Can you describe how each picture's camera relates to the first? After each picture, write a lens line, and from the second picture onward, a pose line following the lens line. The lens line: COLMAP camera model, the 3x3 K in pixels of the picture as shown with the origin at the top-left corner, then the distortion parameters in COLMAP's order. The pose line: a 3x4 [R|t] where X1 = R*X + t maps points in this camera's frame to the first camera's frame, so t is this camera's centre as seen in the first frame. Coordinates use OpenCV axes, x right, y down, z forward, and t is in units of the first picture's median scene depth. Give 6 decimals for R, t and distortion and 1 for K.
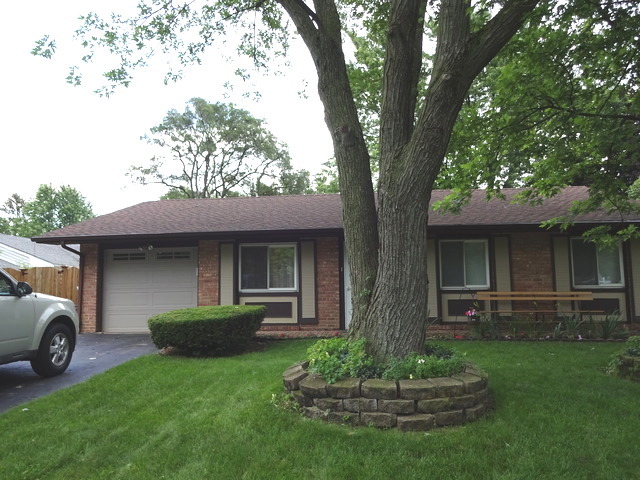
lens RADIAL K [[475.4, 0, 320.0], [0, 475.4, 240.0], [0, 0, 1]] dist [-0.001015, -0.003706]
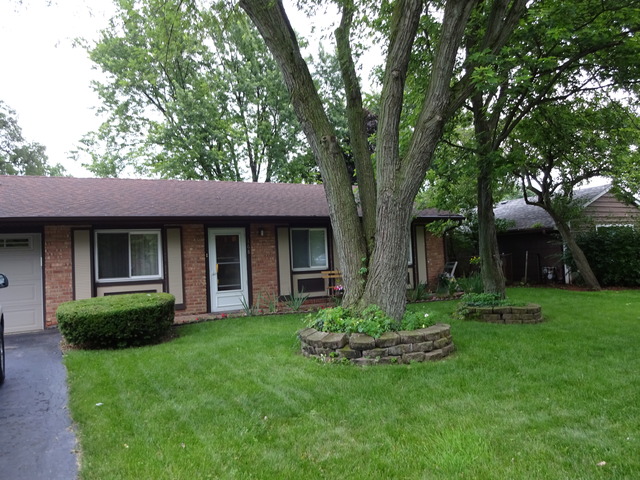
lens RADIAL K [[475.4, 0, 320.0], [0, 475.4, 240.0], [0, 0, 1]] dist [-0.001015, -0.003706]
pose [[0.844639, -0.002823, 0.535330, -0.306284], [-0.012878, 0.999590, 0.025590, -0.002025], [-0.535182, -0.028508, 0.844256, -0.013670]]
